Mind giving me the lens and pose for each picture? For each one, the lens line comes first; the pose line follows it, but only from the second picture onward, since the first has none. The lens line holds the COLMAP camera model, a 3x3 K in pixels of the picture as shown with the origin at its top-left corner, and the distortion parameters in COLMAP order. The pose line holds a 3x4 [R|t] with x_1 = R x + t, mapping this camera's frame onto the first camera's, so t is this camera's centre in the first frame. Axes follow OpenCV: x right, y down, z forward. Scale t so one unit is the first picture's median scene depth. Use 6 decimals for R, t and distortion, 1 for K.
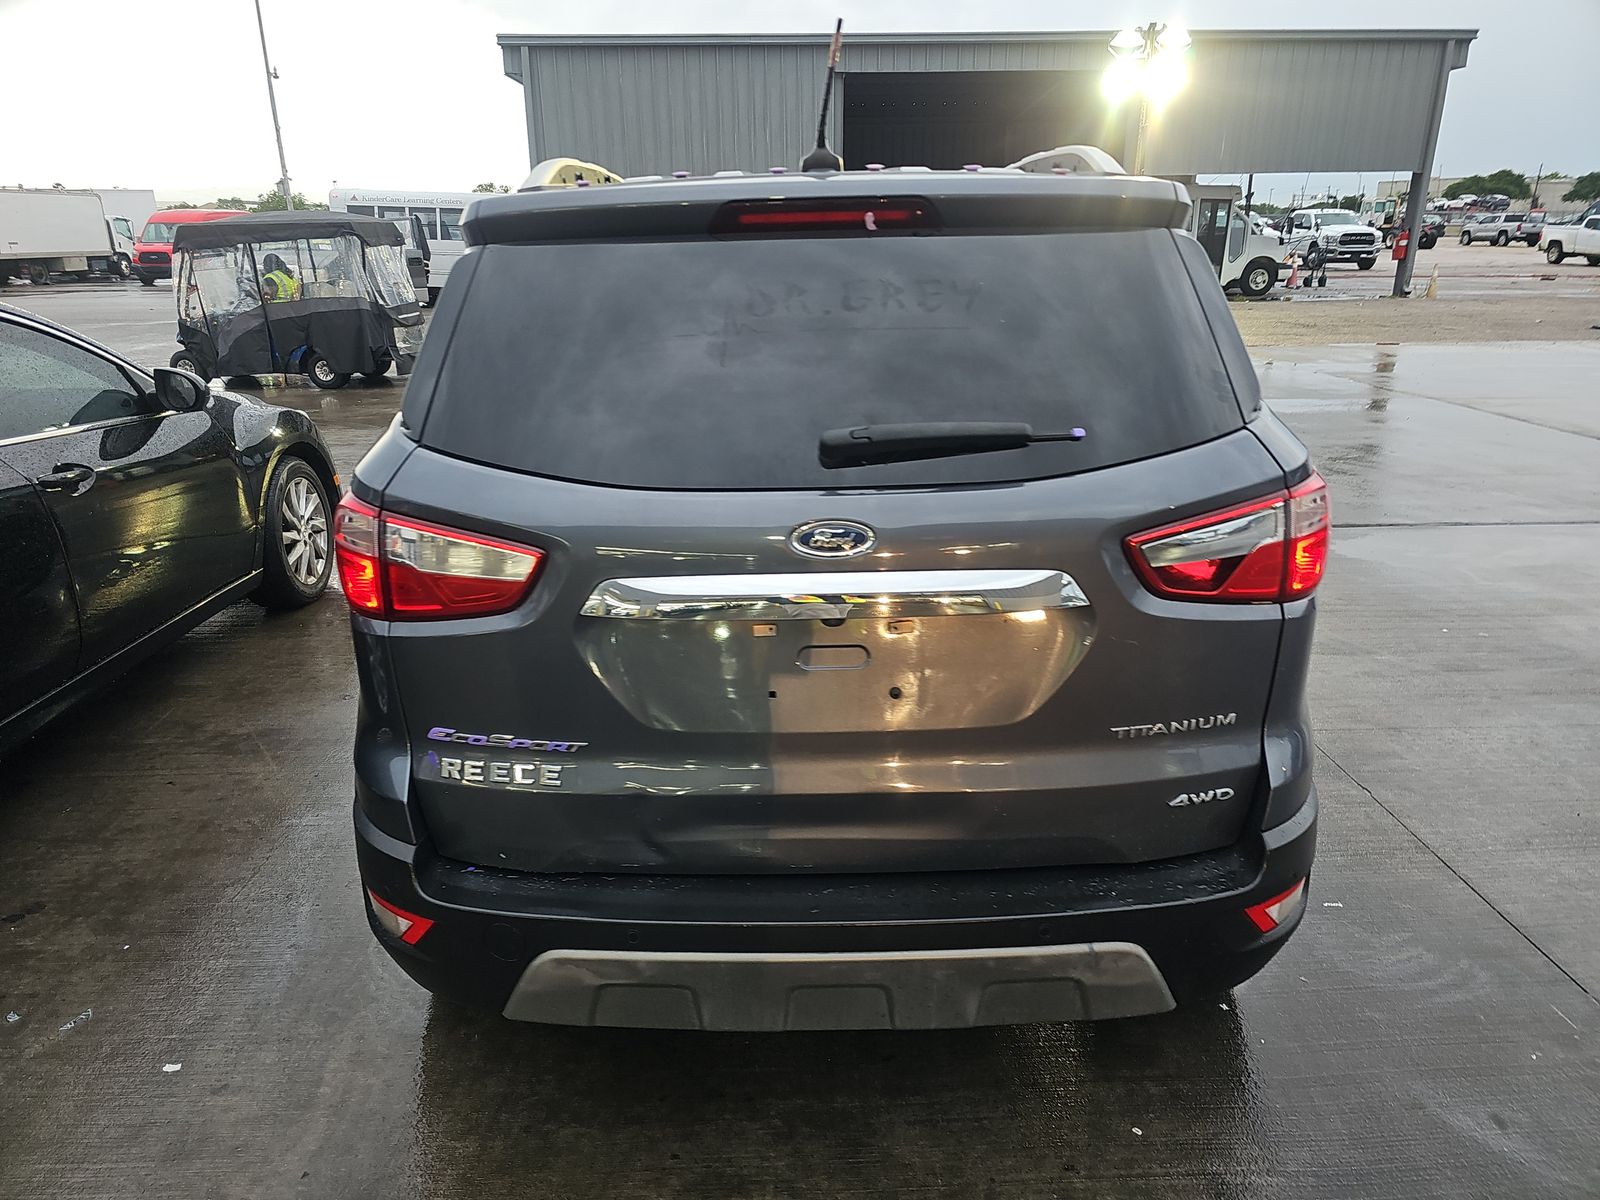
lens RADIAL K [[1063.5, 0, 783.4], [0, 1063.5, 605.2], [0, 0, 1]] dist [0.030753, 0.002236]
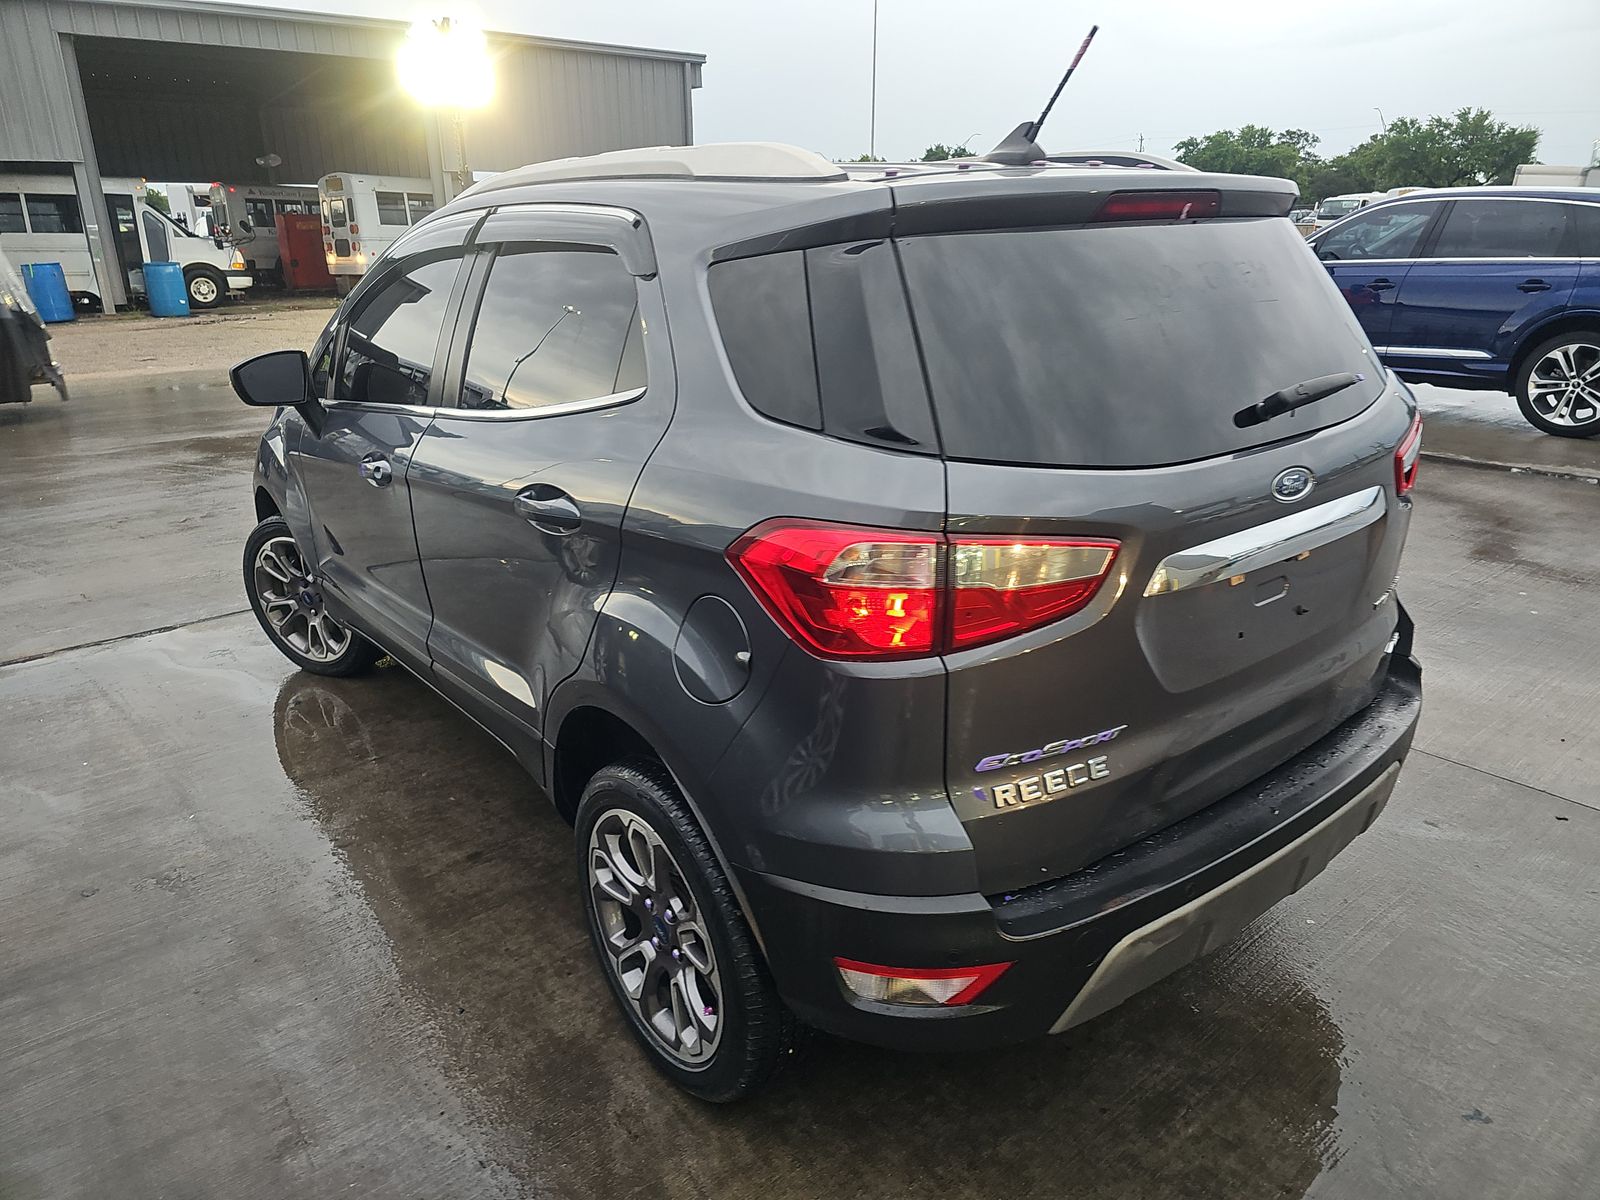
lens RADIAL K [[1077.5, 0, 806.5], [0, 1077.5, 596.4], [0, 0, 1]] dist [0.022140, -0.004089]
pose [[0.798070, -0.205371, 0.566487, -0.941073], [0.208673, 0.976149, 0.059907, -0.109730], [-0.565279, 0.070401, 0.821890, 0.304317]]
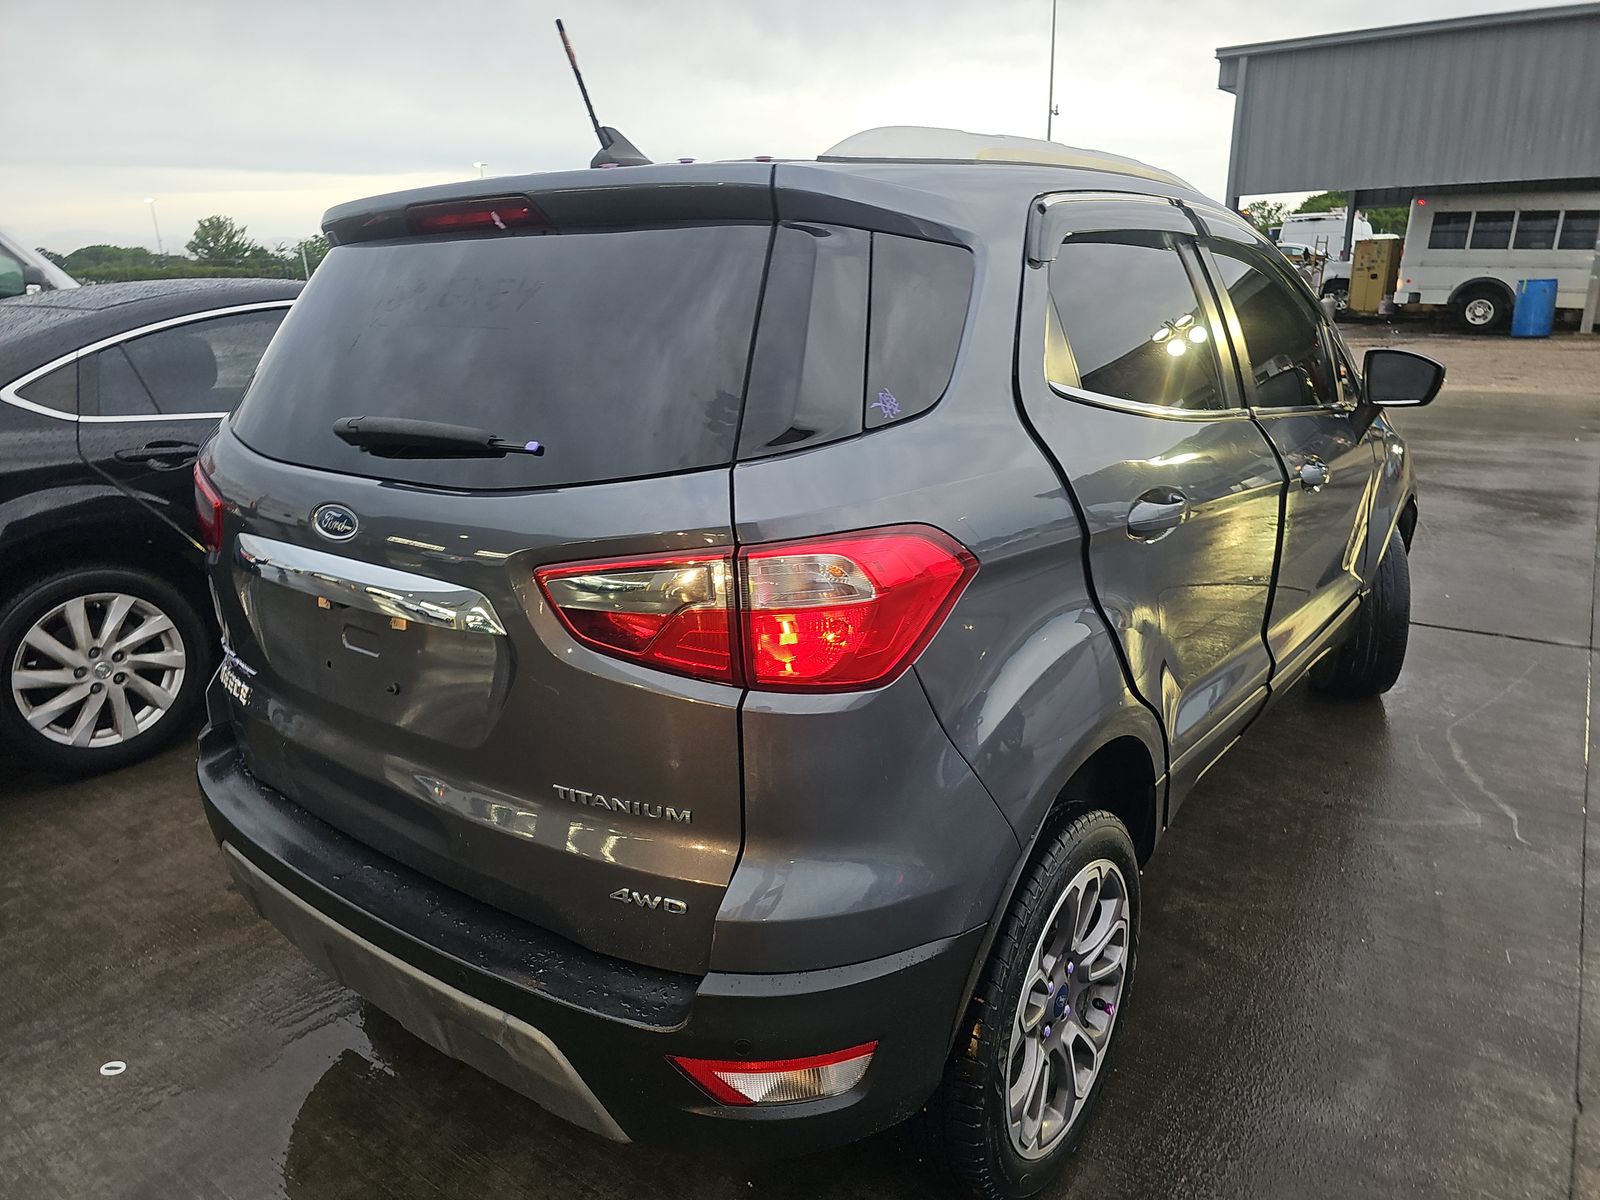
lens RADIAL K [[1077.5, 0, 806.5], [0, 1077.5, 596.4], [0, 0, 1]] dist [0.022140, -0.004089]
pose [[0.799004, 0.172302, -0.576112, 0.920183], [-0.188552, 0.981540, 0.032056, -0.100458], [0.571001, 0.083014, 0.816742, 0.361563]]
